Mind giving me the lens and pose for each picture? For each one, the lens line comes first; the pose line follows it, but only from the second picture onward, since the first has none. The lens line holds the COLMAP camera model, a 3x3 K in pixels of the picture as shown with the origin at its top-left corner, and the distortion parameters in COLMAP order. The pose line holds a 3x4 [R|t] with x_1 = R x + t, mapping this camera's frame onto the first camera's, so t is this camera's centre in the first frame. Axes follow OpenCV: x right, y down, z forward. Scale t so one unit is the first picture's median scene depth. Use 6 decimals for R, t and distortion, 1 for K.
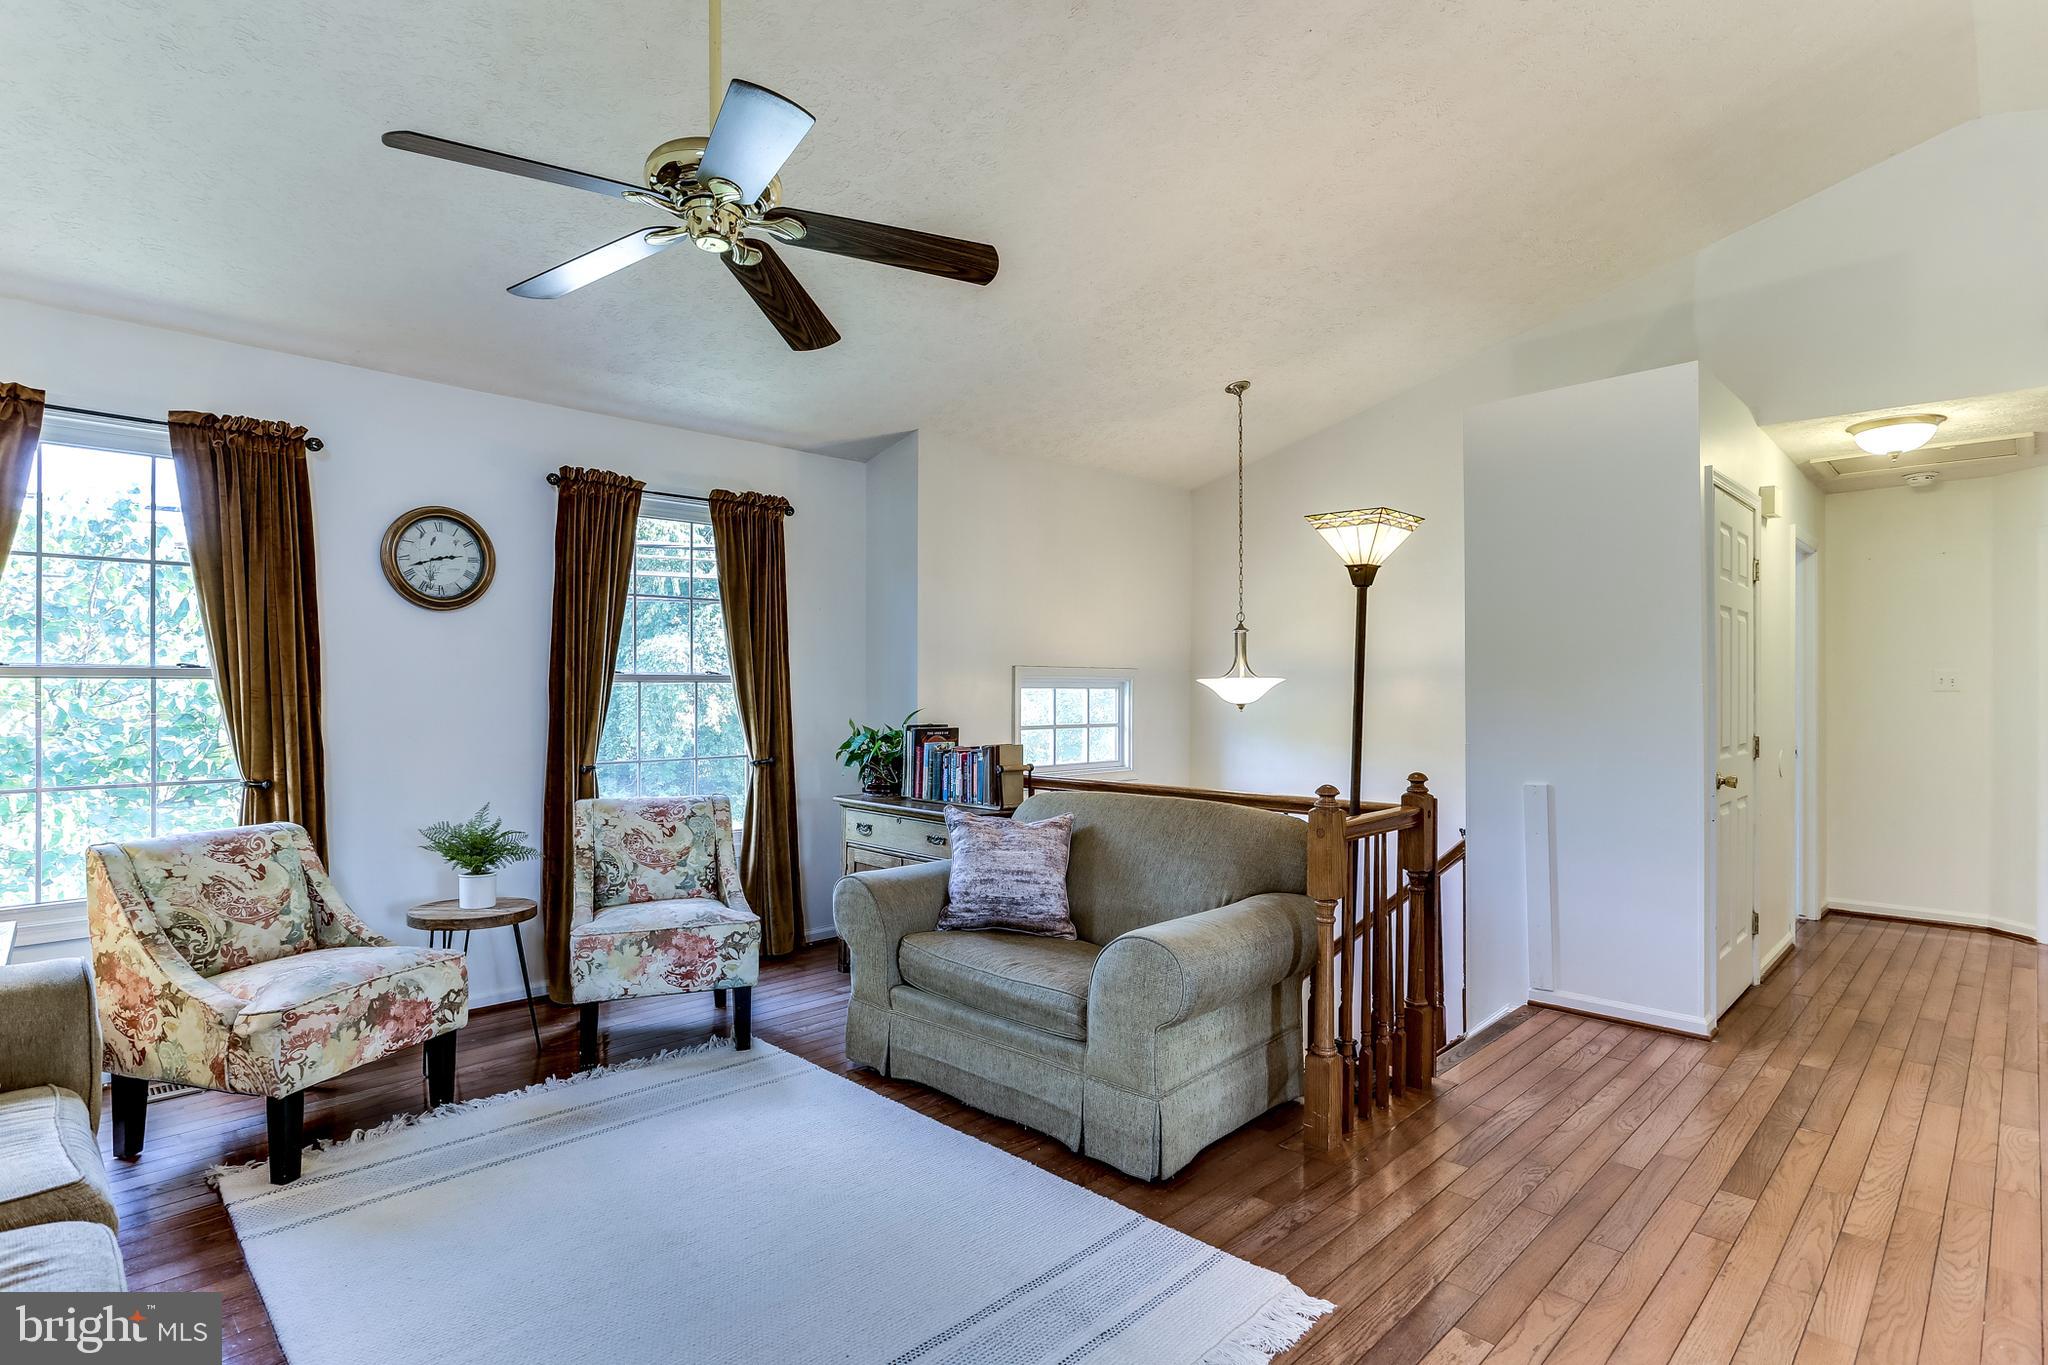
lens RADIAL K [[1018.3, 0, 1016.1], [0, 1018.3, 693.2], [0, 0, 1]] dist [-0.033612, 0.021484]
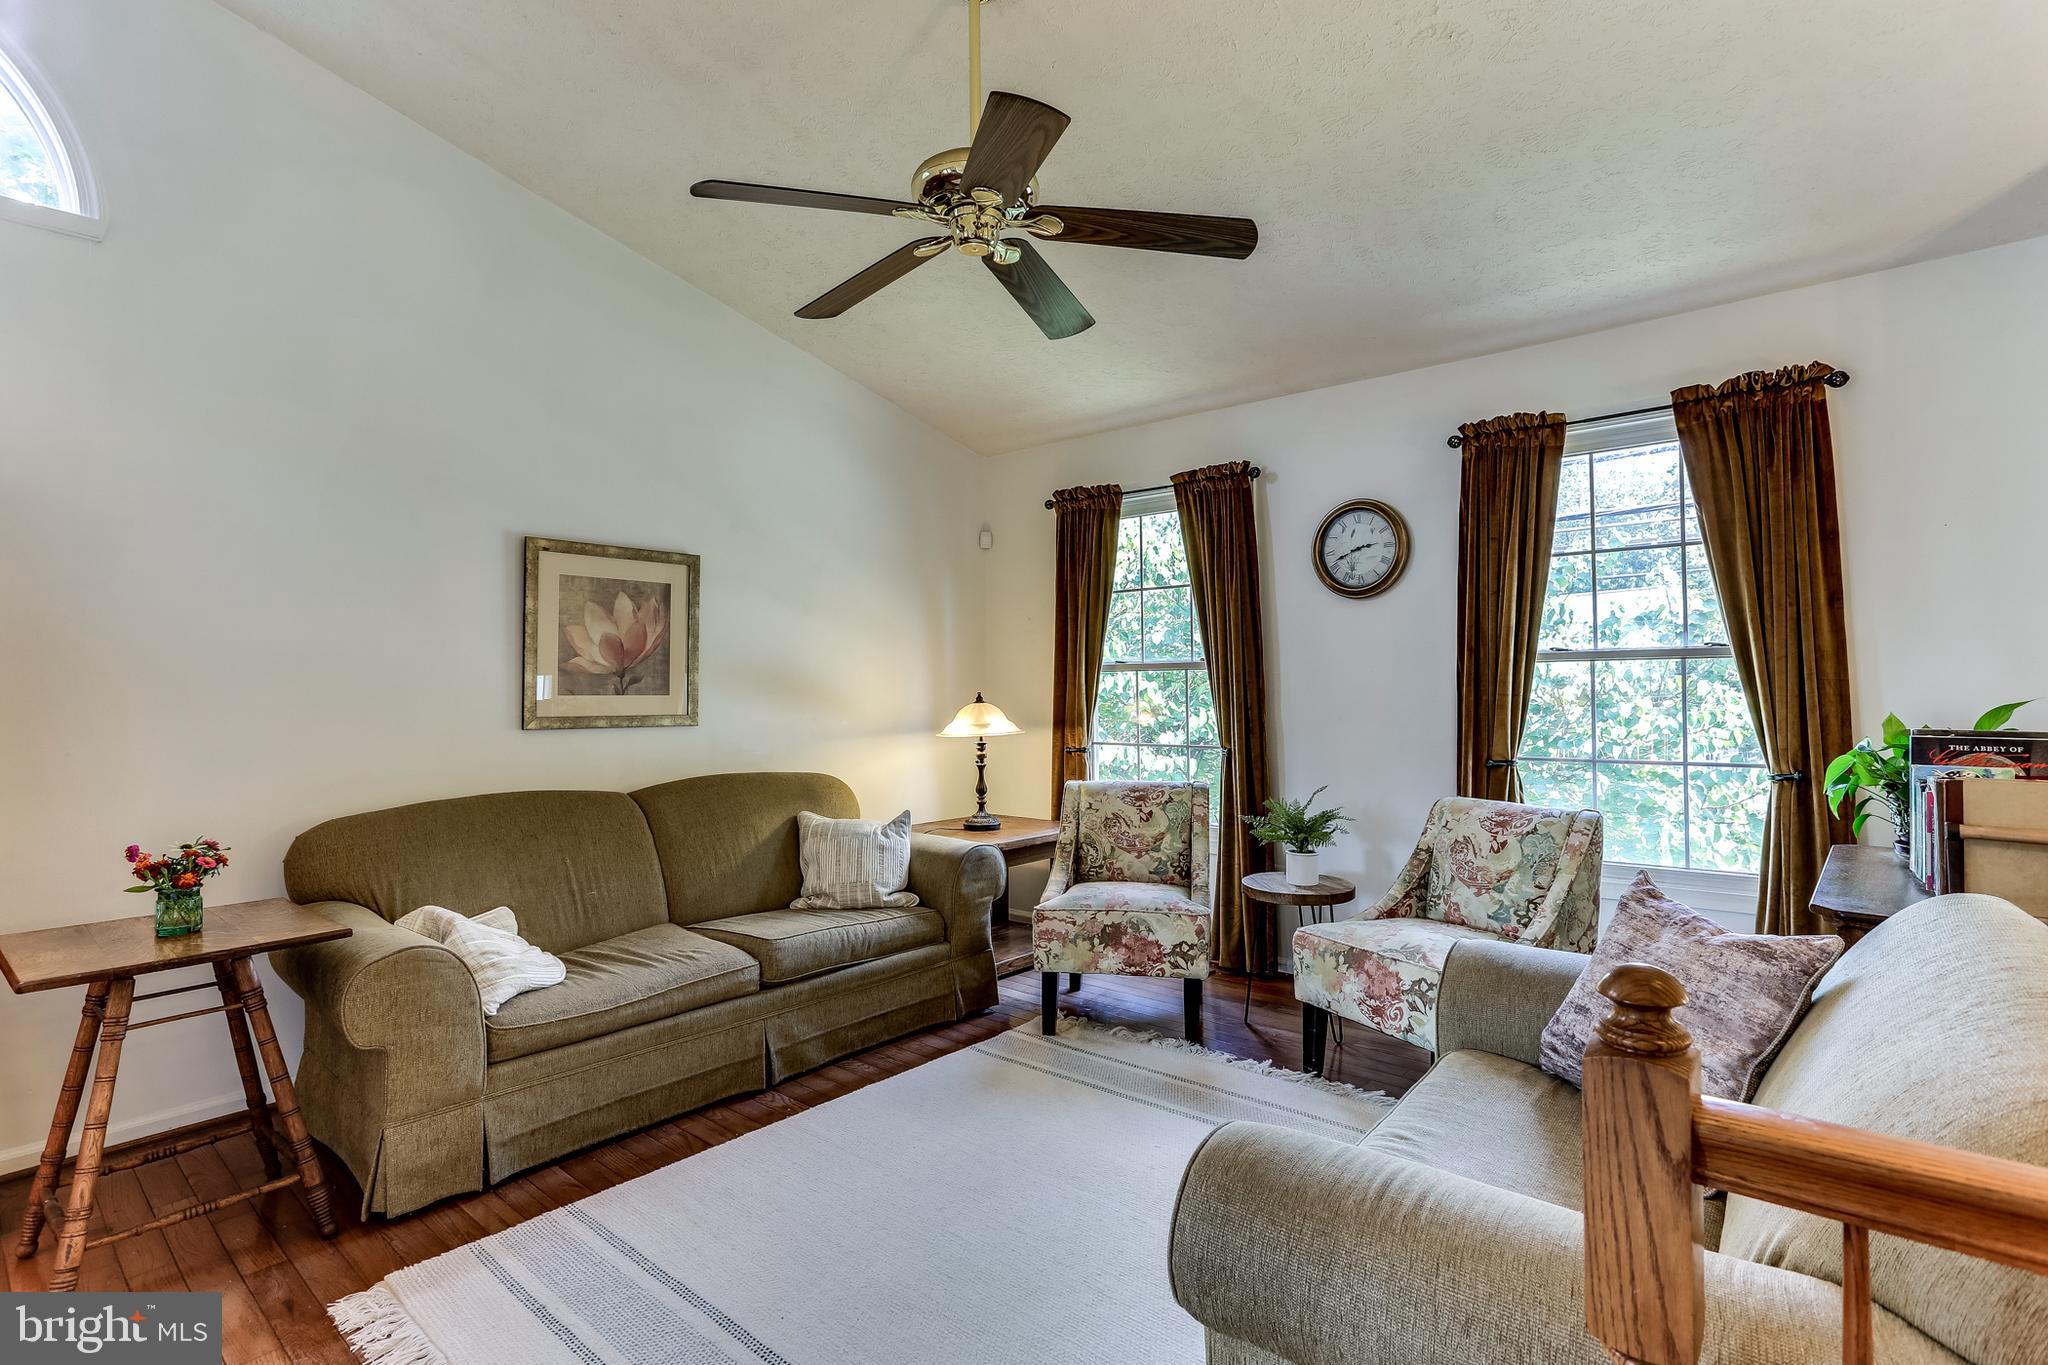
lens RADIAL K [[1003.0, 0, 1026.3], [0, 1003.0, 678.6], [0, 0, 1]] dist [-0.054457, 0.031174]
pose [[0.077028, -0.006995, -0.997004, 0.470921], [0.011738, 0.999912, -0.006109, 0.002995], [0.996960, -0.011233, 0.077103, 0.636651]]
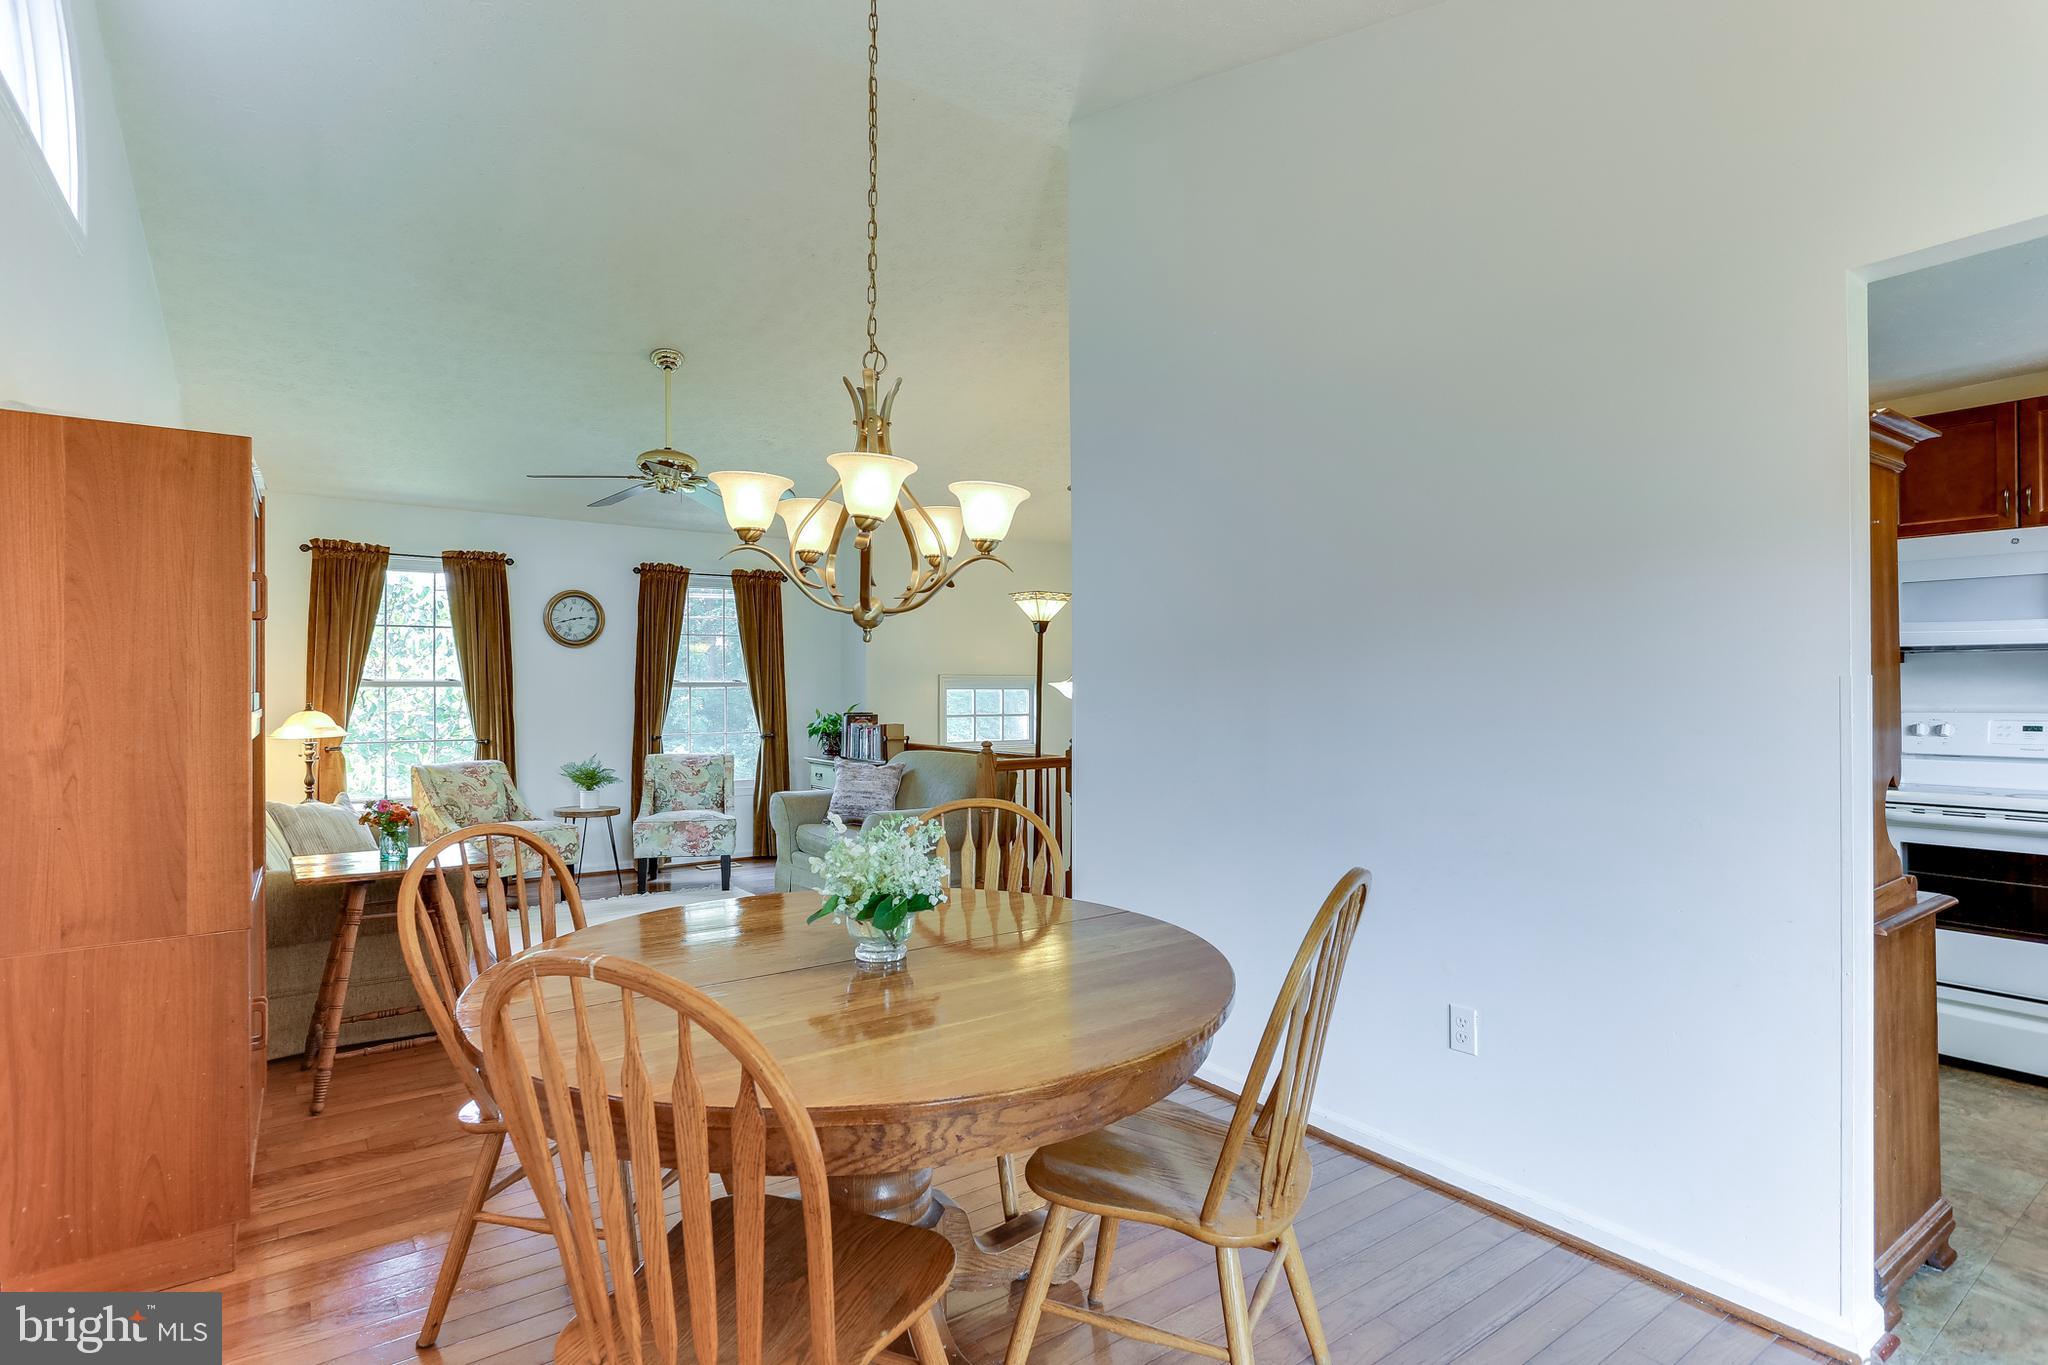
lens RADIAL K [[999.0, 0, 986.1], [0, 999.0, 687.0], [0, 0, 1]] dist [-0.001330, -0.000122]
pose [[0.984226, -0.003486, -0.176879, 0.512389], [0.002616, 0.999983, -0.005154, -0.001209], [0.176895, 0.004610, 0.984219, -0.684255]]
